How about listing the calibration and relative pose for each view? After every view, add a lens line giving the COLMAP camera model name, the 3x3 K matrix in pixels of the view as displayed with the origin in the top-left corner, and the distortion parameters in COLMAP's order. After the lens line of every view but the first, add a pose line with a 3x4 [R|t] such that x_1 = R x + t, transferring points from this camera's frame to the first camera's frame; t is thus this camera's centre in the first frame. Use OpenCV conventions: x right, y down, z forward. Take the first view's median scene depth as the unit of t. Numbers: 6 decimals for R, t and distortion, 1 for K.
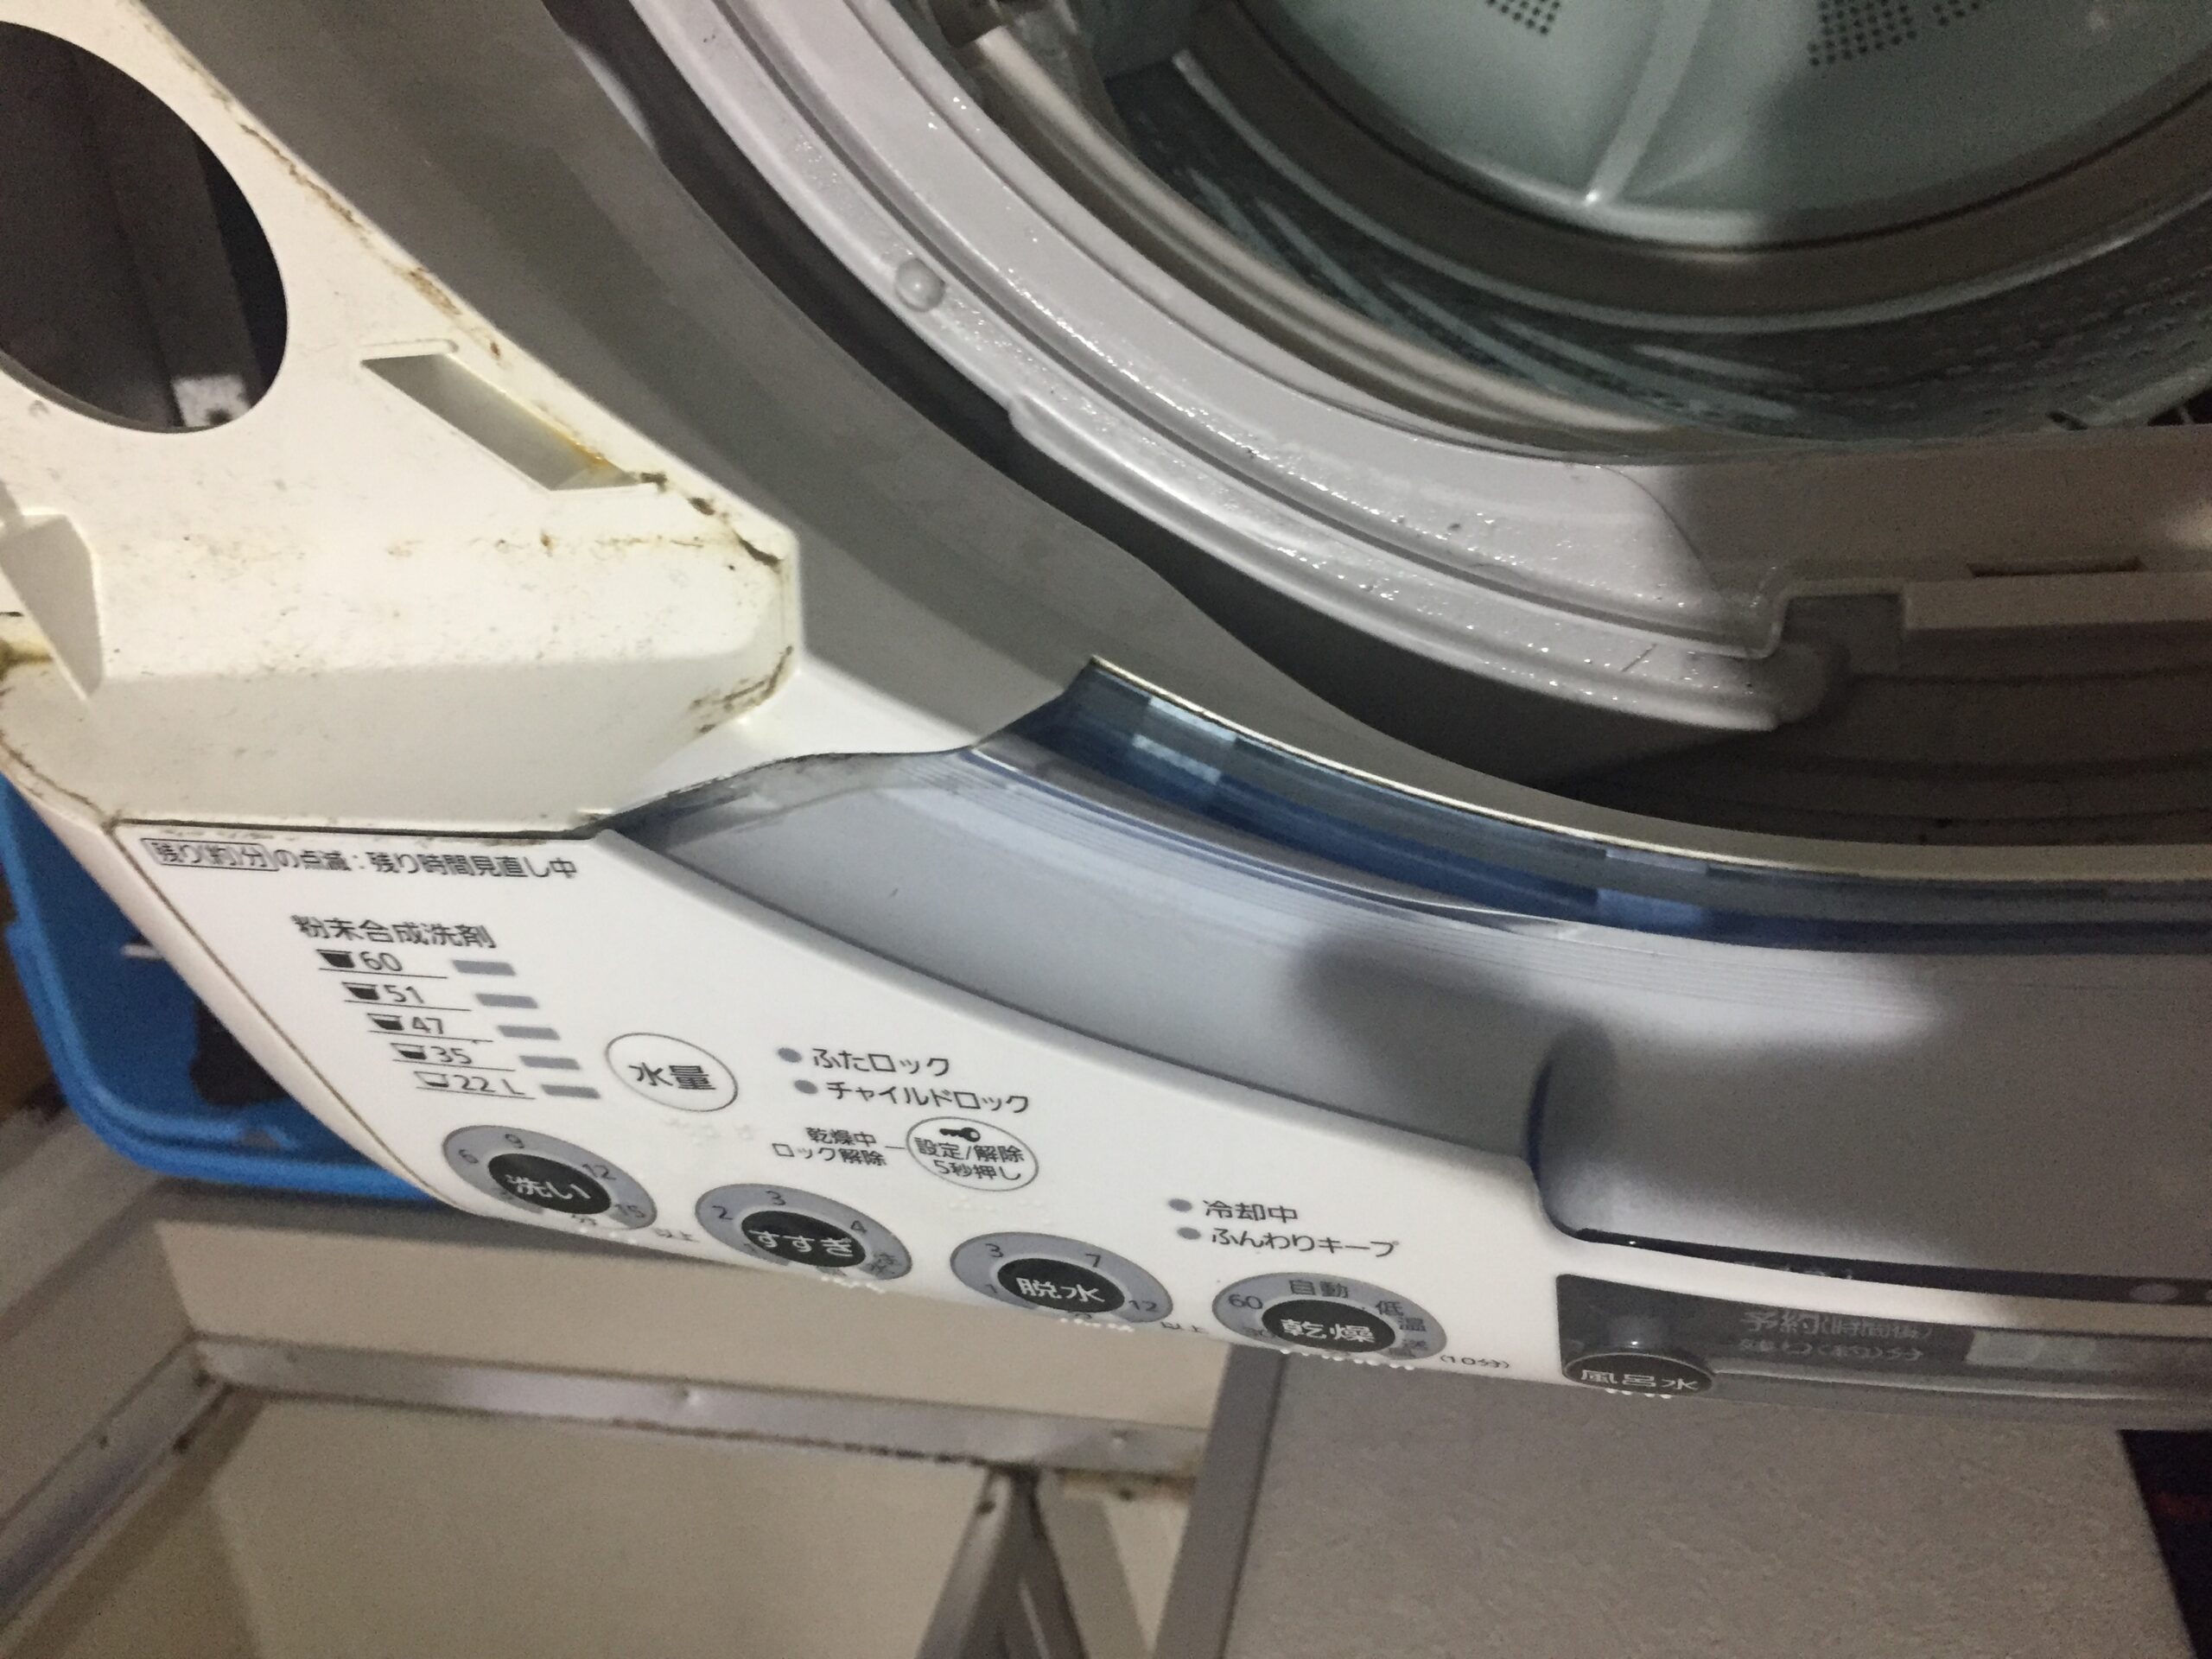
lens RADIAL K [[1890.0, 0, 1111.3], [0, 1890.0, 816.0], [0, 0, 1]] dist [0.048809, -0.072930]
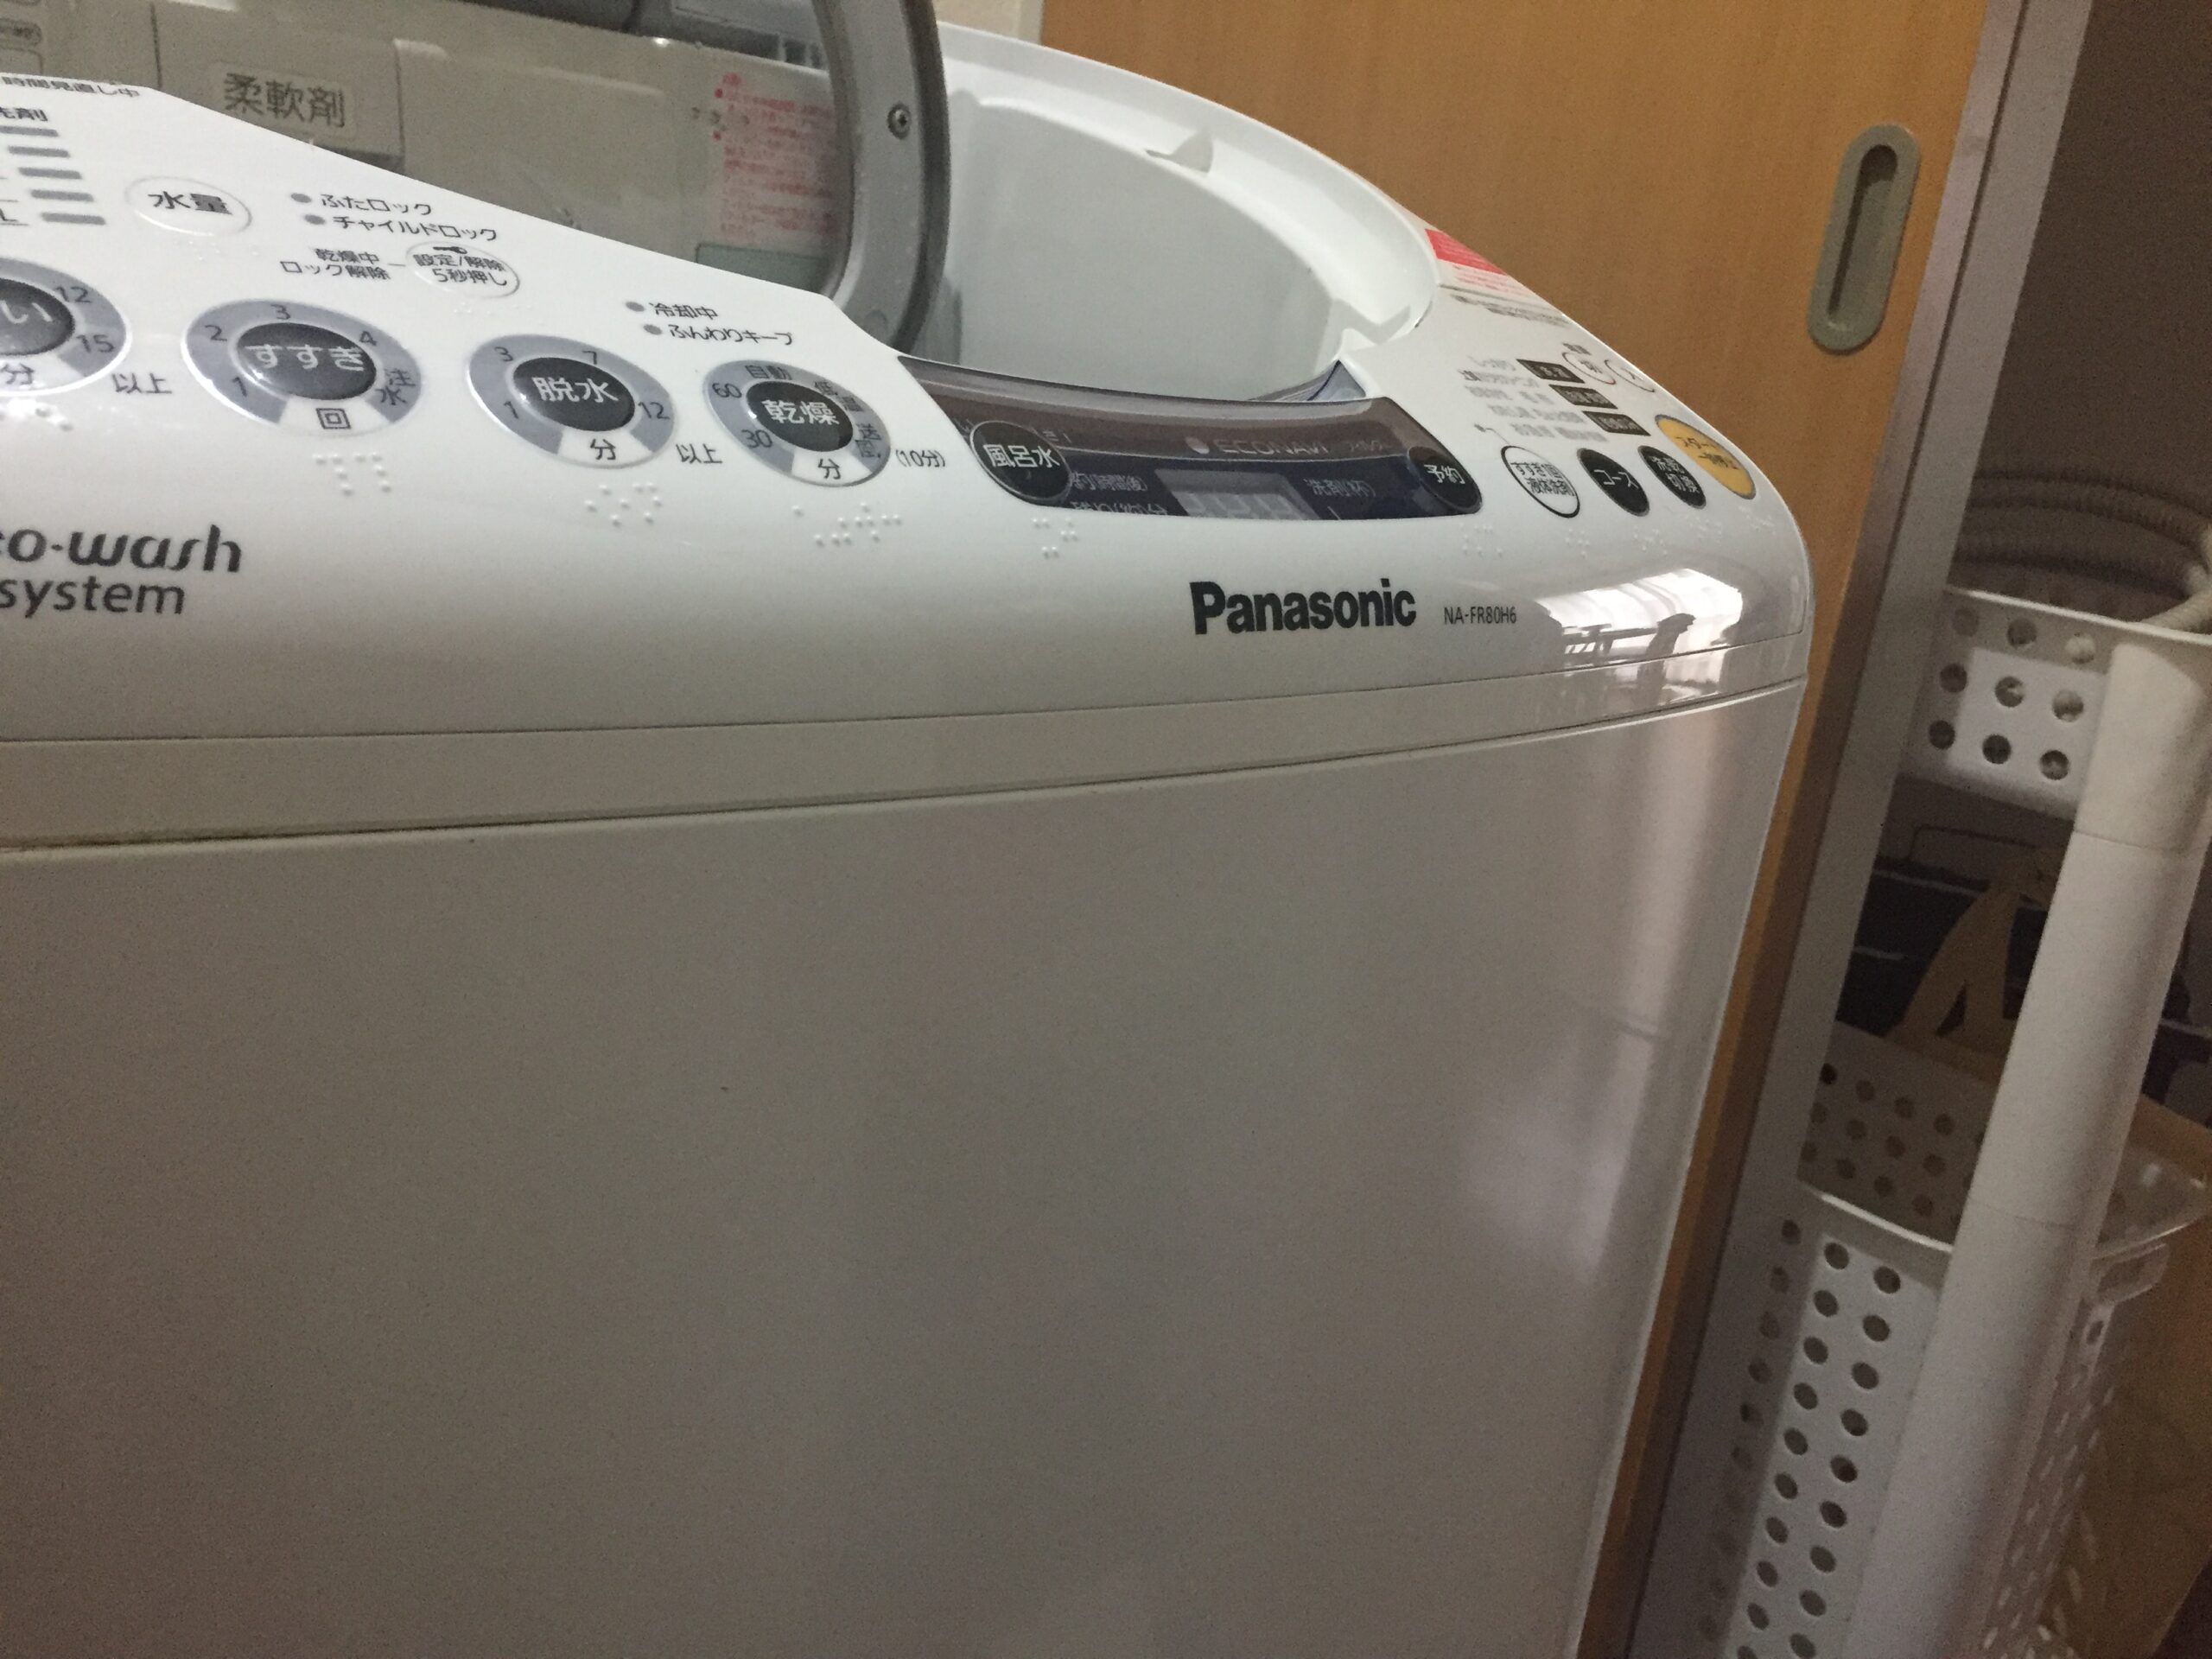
lens RADIAL K [[1890.0, 0, 1110.6], [0, 1890.0, 844.7], [0, 0, 1]] dist [0.048809, -0.072930]
pose [[0.763002, 0.145341, 0.629844, -0.483792], [0.644816, -0.103053, -0.757359, 1.367541], [-0.045168, 0.984000, -0.172348, 1.569515]]
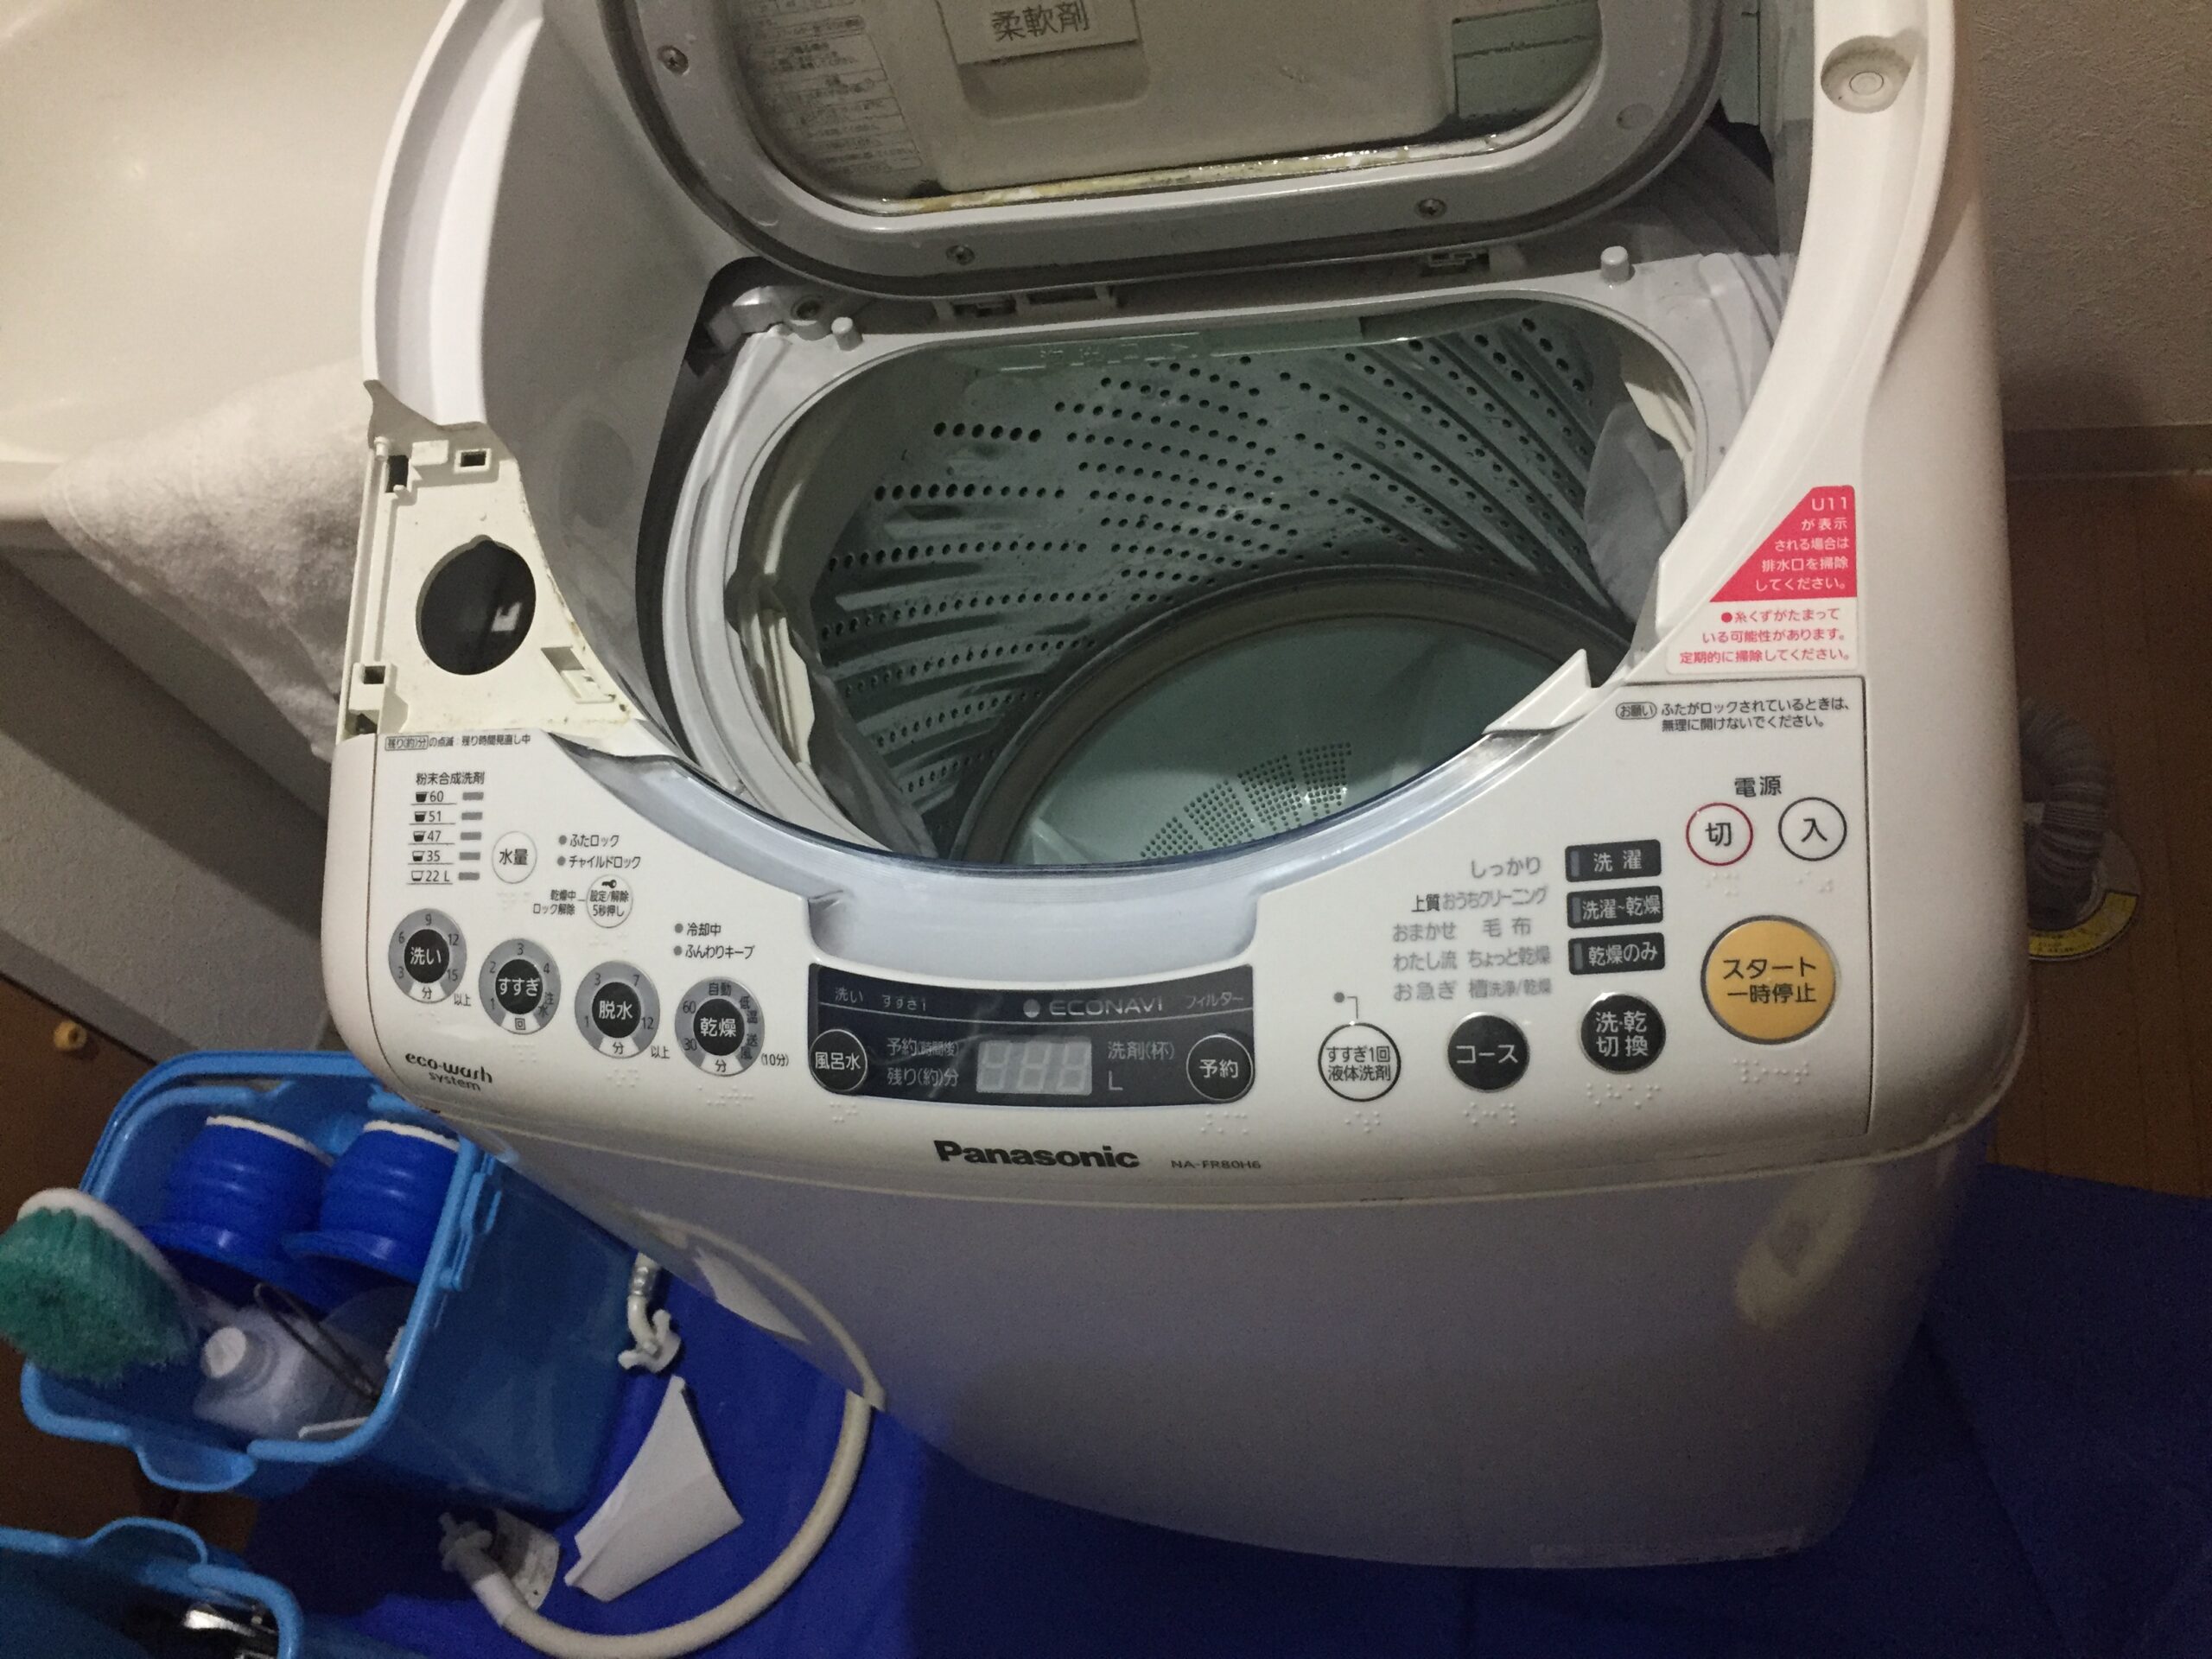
lens RADIAL K [[1890.0, 0, 1085.7], [0, 1890.0, 822.5], [0, 0, 1]] dist [0.048809, -0.072930]
pose [[0.969603, 0.195676, -0.146902, 0.892883], [-0.237064, 0.602625, -0.762000, 1.889682], [-0.060578, 0.773663, 0.630695, -0.714285]]
